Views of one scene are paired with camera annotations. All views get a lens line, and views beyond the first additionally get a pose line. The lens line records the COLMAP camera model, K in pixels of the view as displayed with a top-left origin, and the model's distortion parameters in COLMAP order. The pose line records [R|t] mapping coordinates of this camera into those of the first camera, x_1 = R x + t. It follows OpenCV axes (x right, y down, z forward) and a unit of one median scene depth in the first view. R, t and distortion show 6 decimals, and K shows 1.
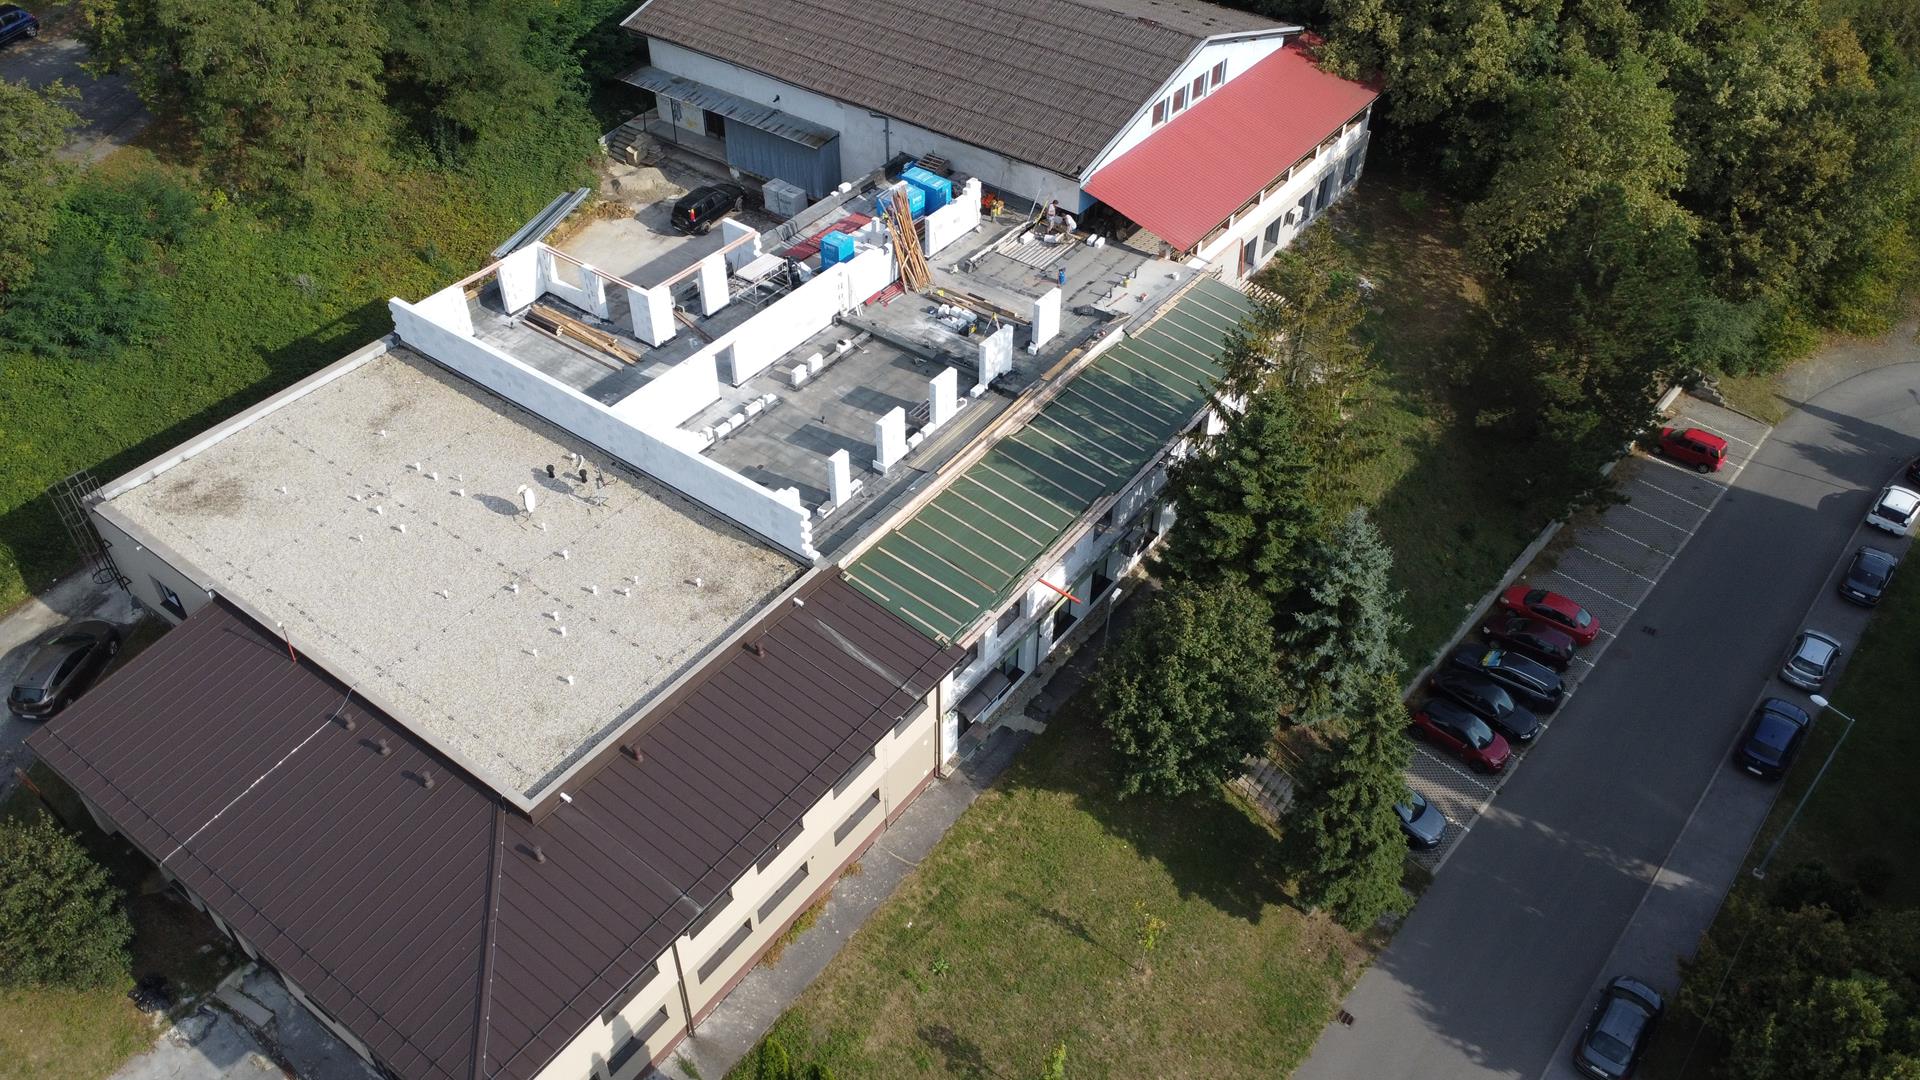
lens RADIAL K [[1433.5, 0, 967.3], [0, 1433.5, 528.0], [0, 0, 1]] dist [-0.002965, 0.002459]
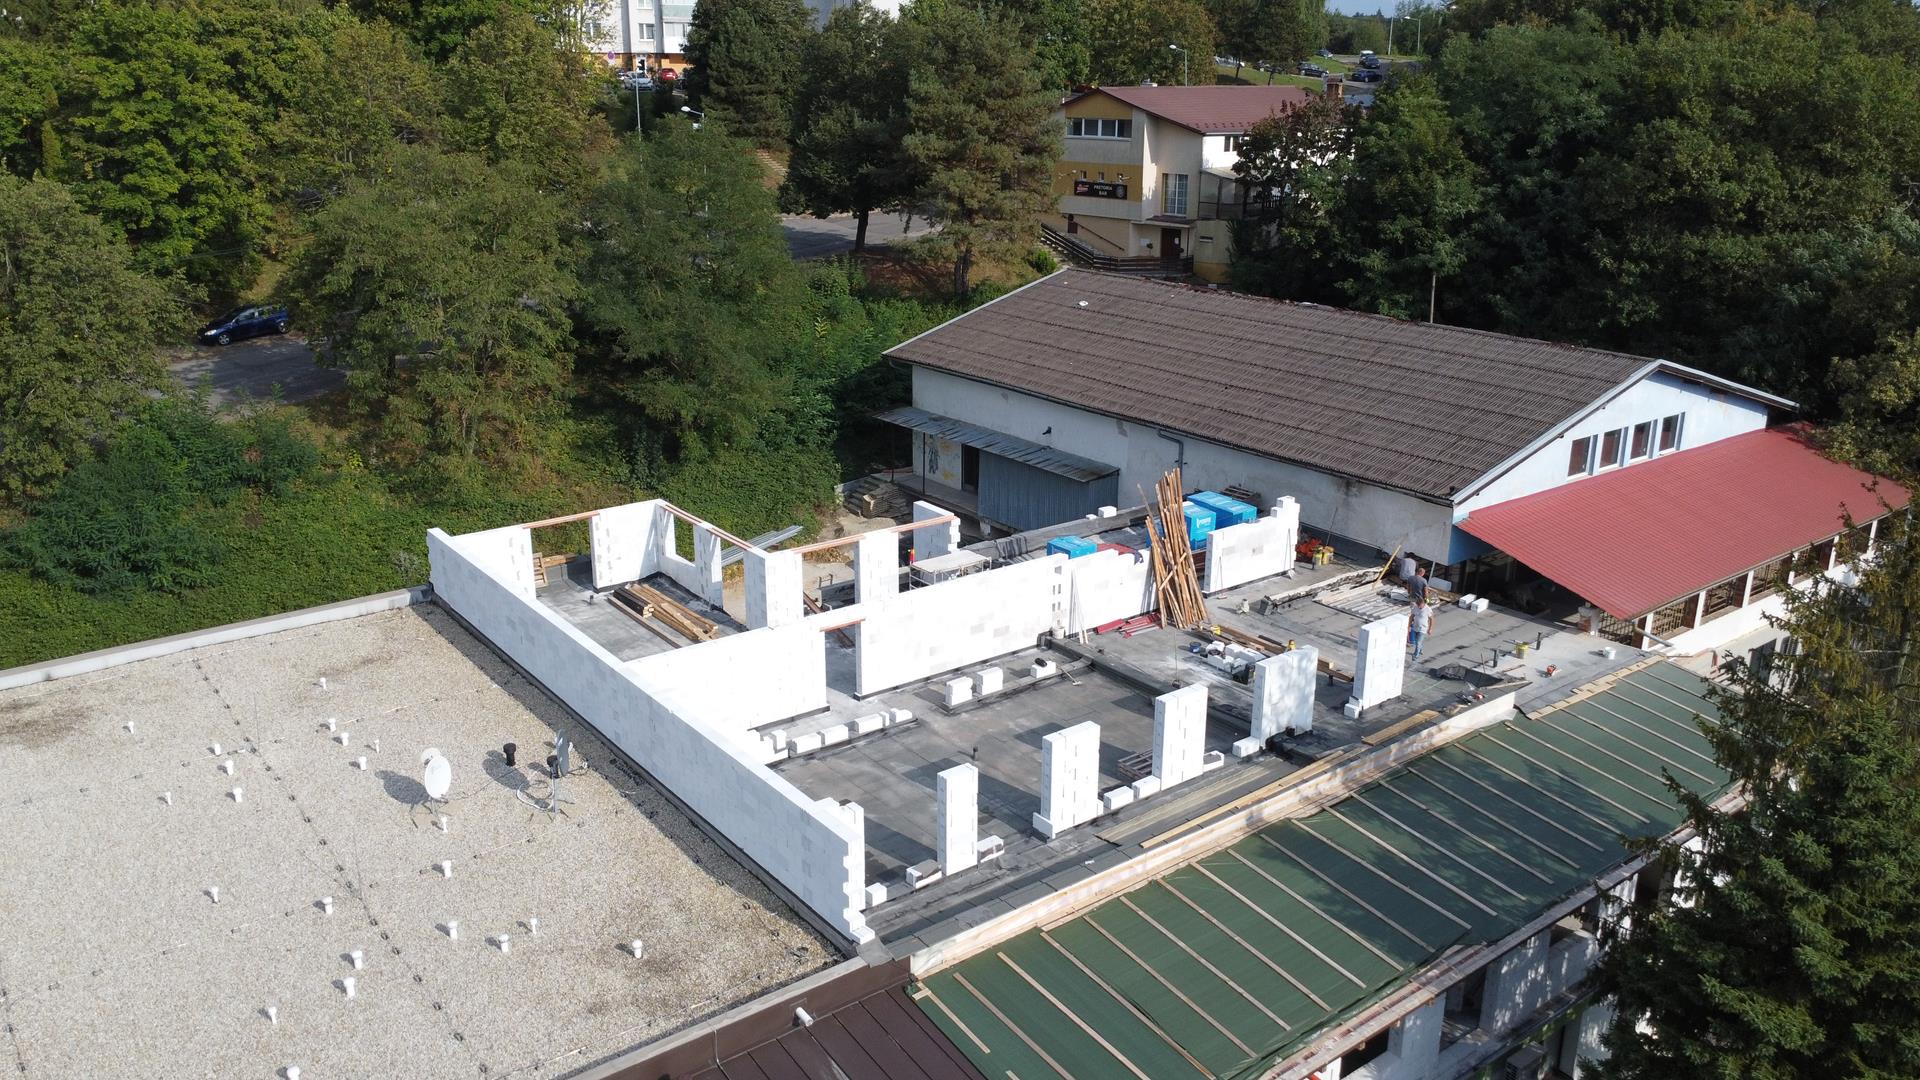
lens RADIAL K [[1437.3, 0, 968.4], [0, 1437.3, 532.2], [0, 0, 1]] dist [0.000069, 0.001612]
pose [[0.961472, 0.079538, -0.263144, 0.041079], [-0.177928, 0.909735, -0.375133, 0.057692], [0.209554, 0.407500, 0.888837, 0.386274]]
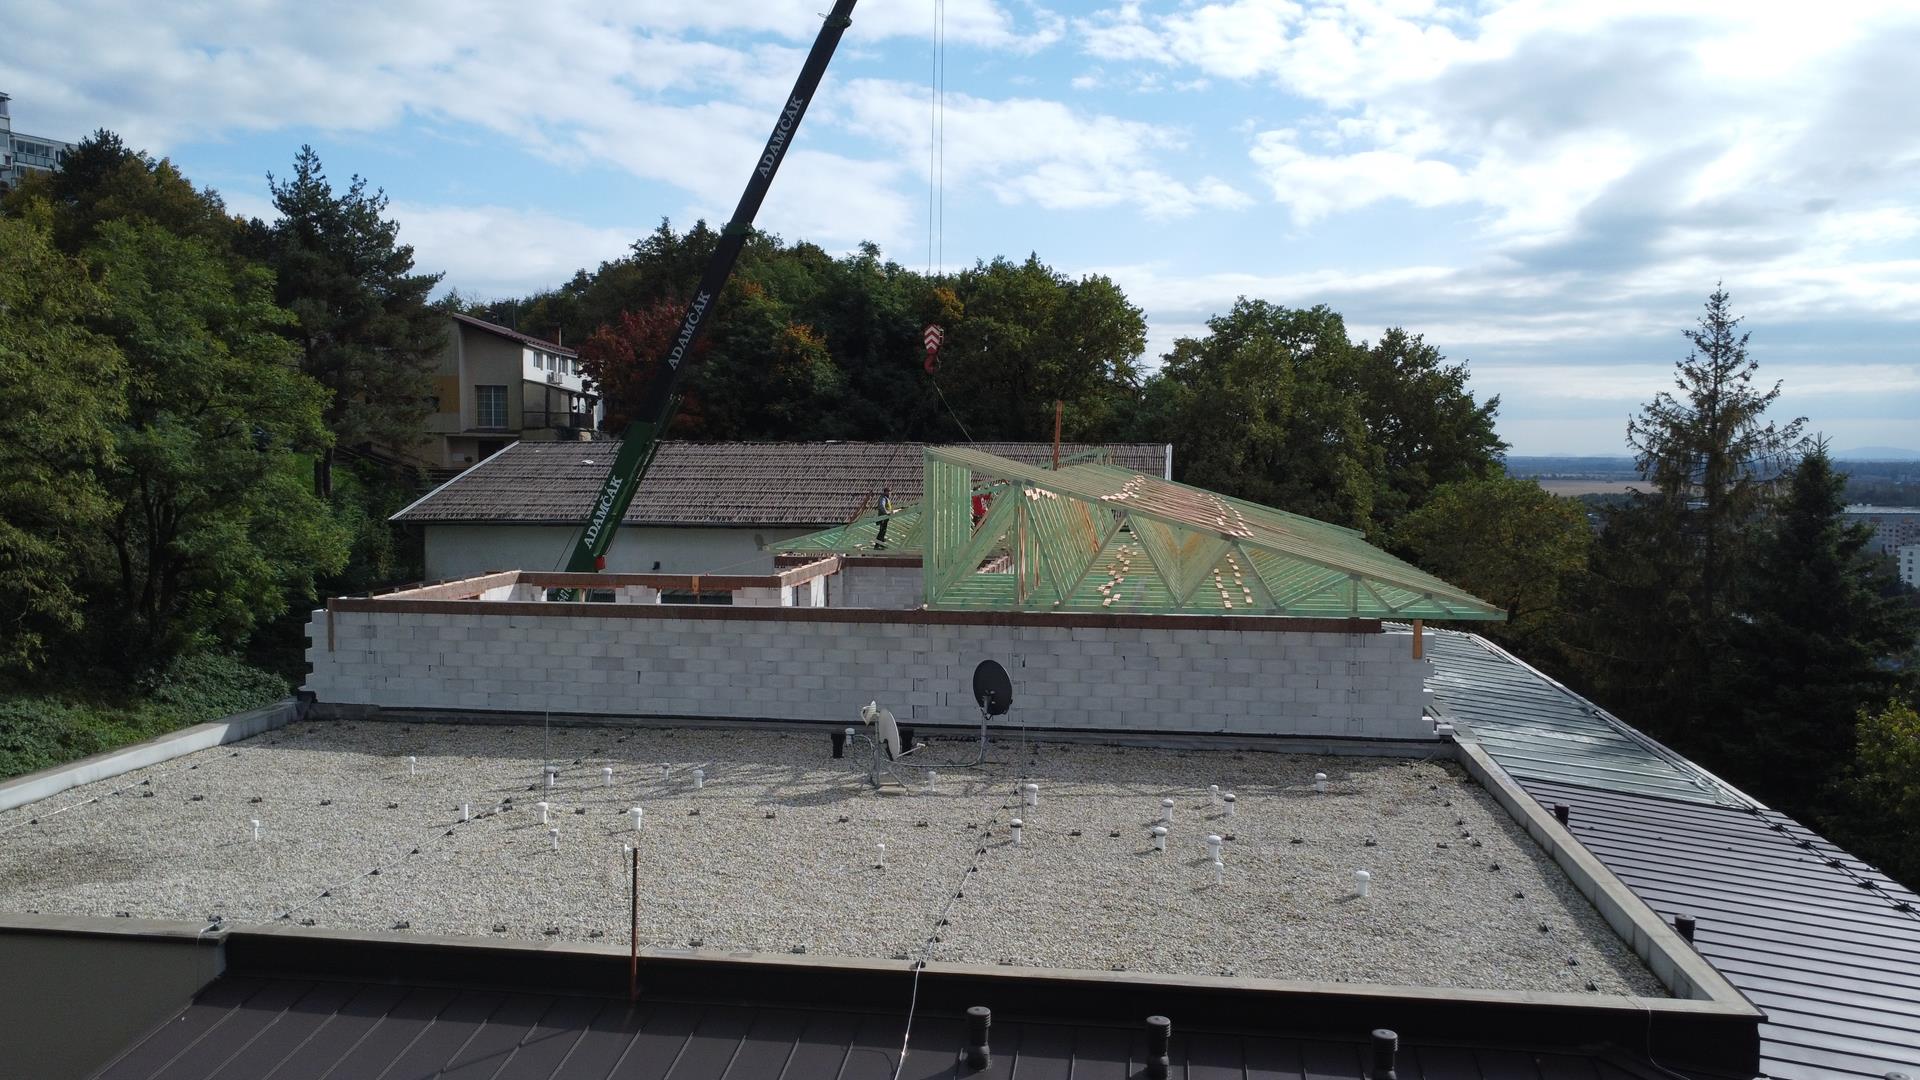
lens RADIAL K [[1438.7, 0, 967.9], [0, 1438.7, 532.6], [0, 0, 1]] dist [0.001880, 0.002373]
pose [[0.880855, -0.033509, 0.472199, -0.403249], [0.314310, 0.787291, -0.530454, 0.148959], [-0.353983, 0.615670, 0.704021, 0.498612]]
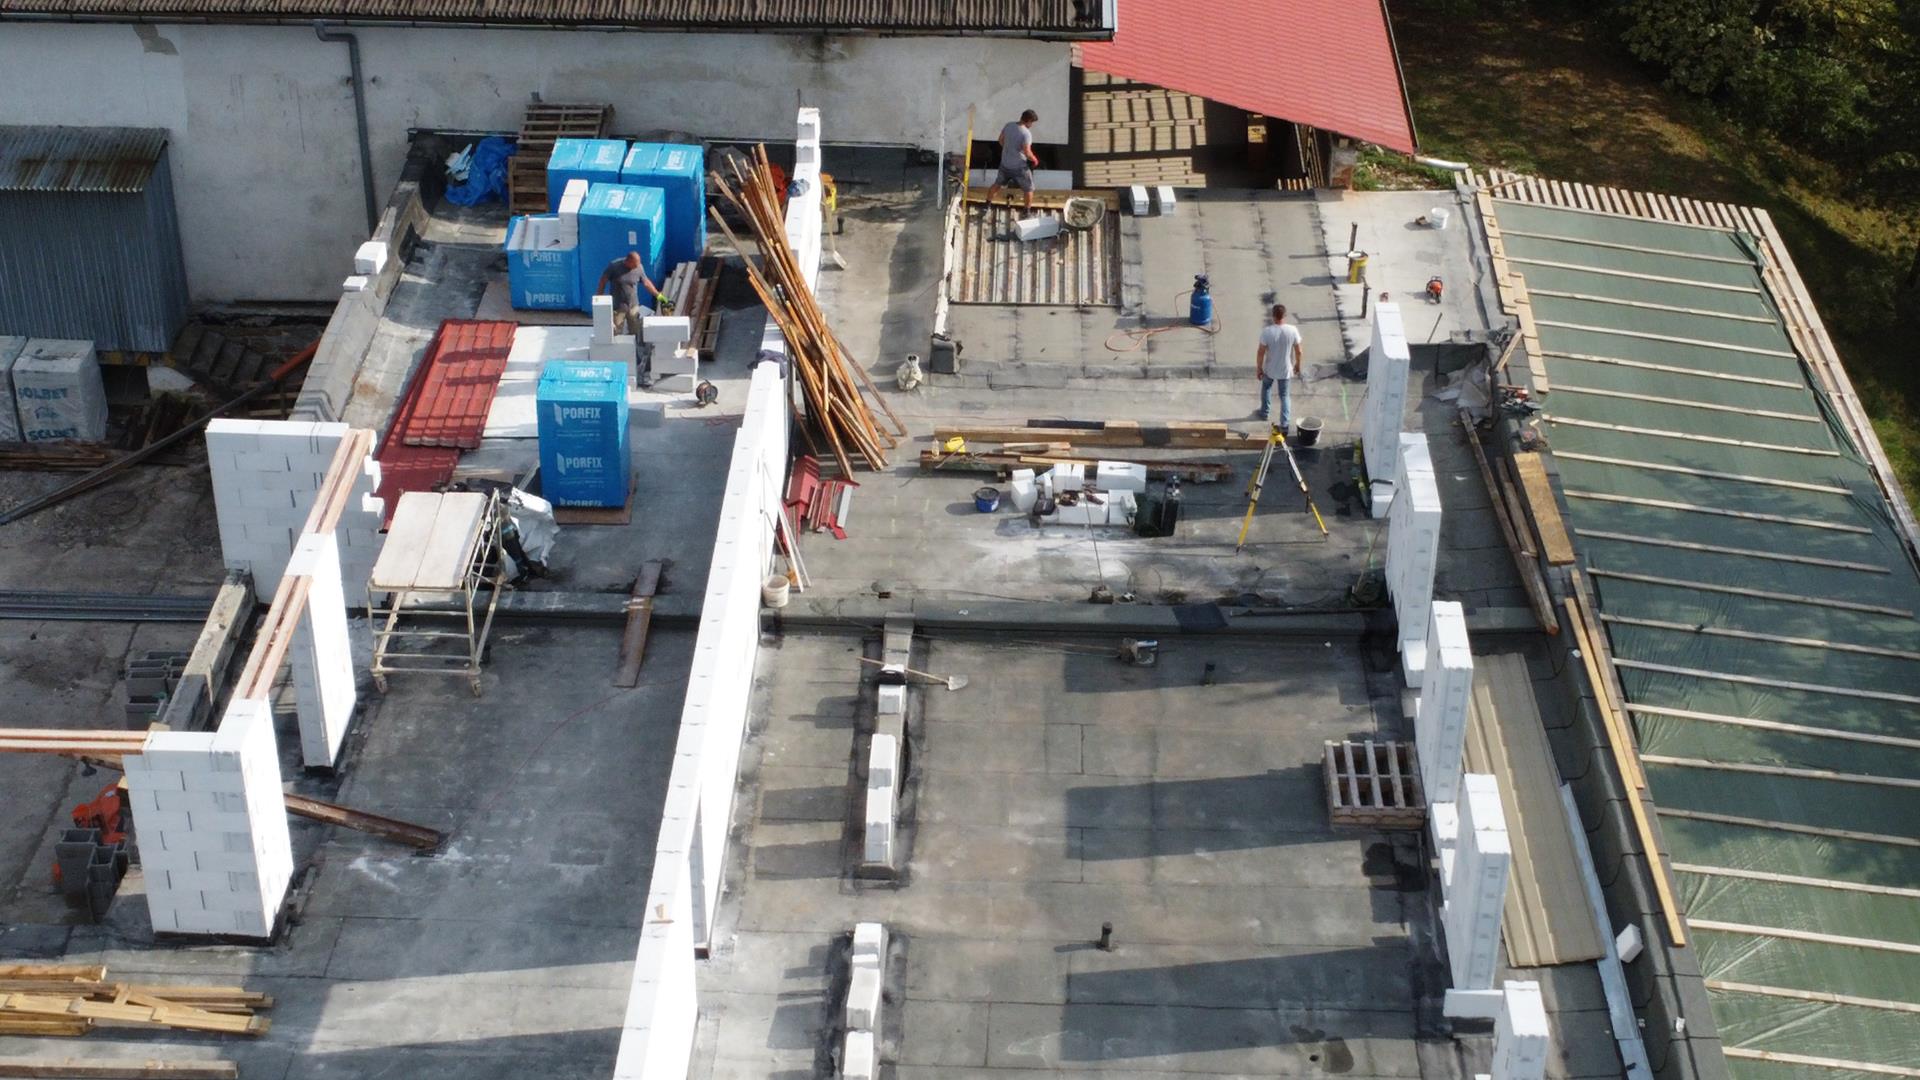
lens RADIAL K [[2872.5, 0, 976.3], [0, 2872.5, 529.6], [0, 0, 1]] dist [-0.005251, 0.041564]
pose [[0.819805, -0.304320, 0.485086, -0.323165], [0.372099, 0.926987, -0.047307, -0.116528], [-0.435271, 0.219283, 0.873186, 0.459753]]
